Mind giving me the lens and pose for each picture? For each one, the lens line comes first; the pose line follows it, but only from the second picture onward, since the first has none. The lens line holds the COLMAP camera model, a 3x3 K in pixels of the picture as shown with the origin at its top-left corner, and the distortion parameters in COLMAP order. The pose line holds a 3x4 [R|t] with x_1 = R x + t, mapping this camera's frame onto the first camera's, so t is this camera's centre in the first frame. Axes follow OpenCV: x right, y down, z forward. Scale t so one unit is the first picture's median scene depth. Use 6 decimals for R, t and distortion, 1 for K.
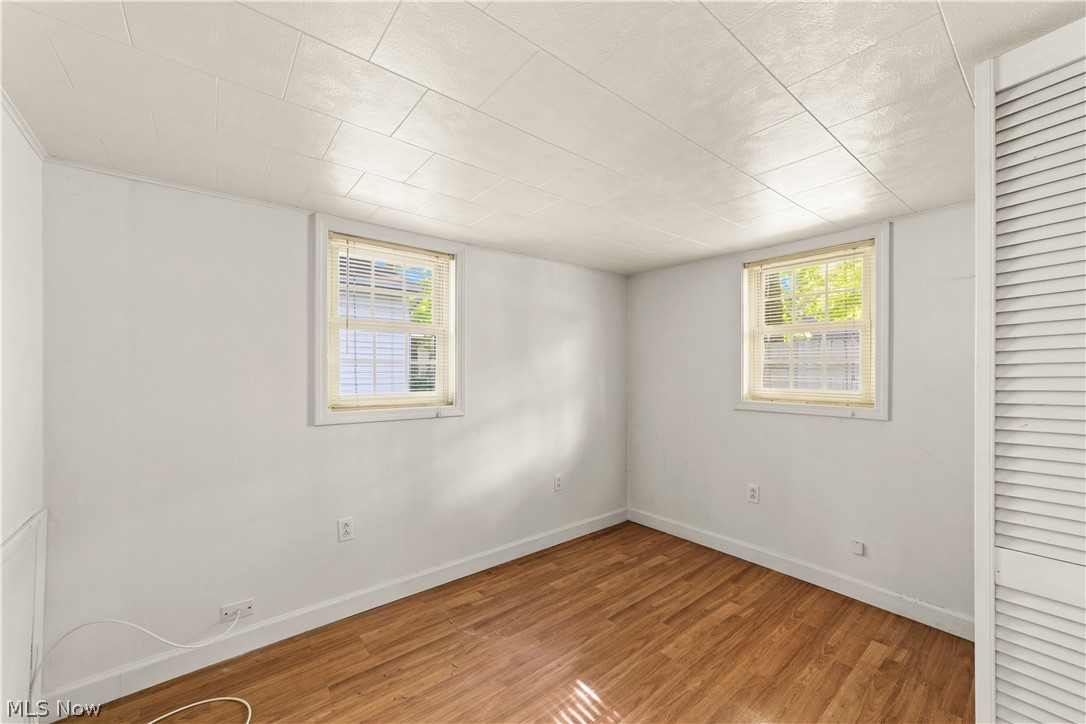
lens RADIAL K [[419.6, 0, 541.6], [0, 419.6, 367.7], [0, 0, 1]] dist [0.000061, 0.000334]
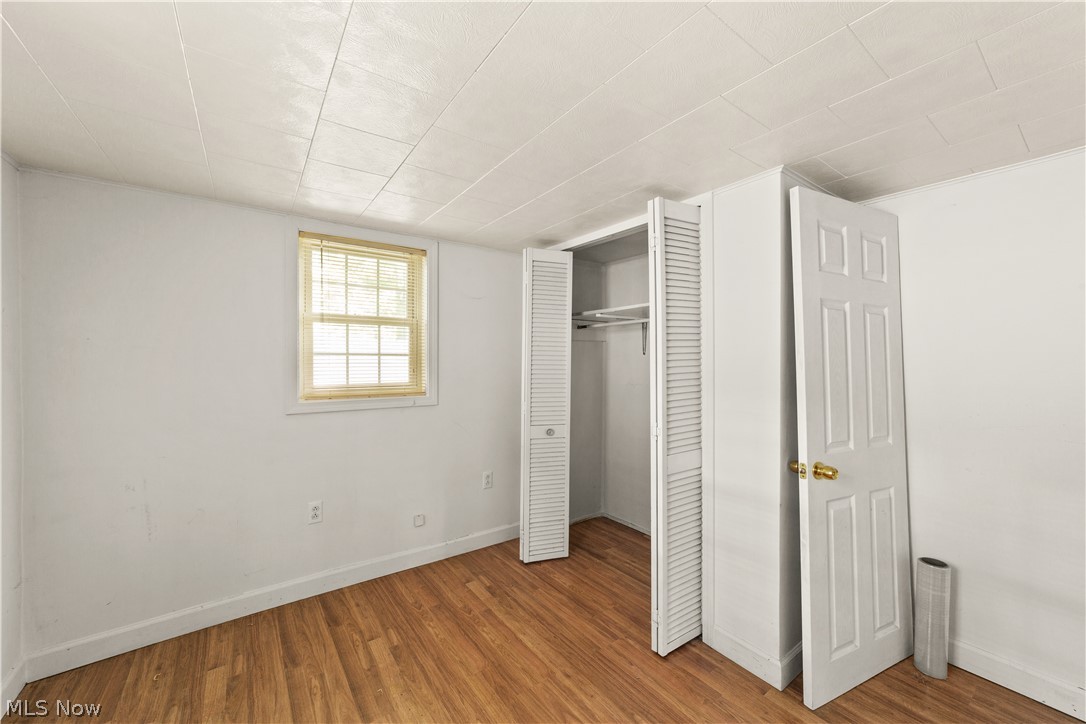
lens RADIAL K [[419.6, 0, 540.1], [0, 419.6, 363.3], [0, 0, 1]] dist [0.000061, 0.000334]
pose [[0.061844, -0.007969, 0.998054, -0.340466], [-0.001909, 0.999965, 0.008102, -0.003690], [-0.998084, -0.002406, 0.061827, 0.581150]]
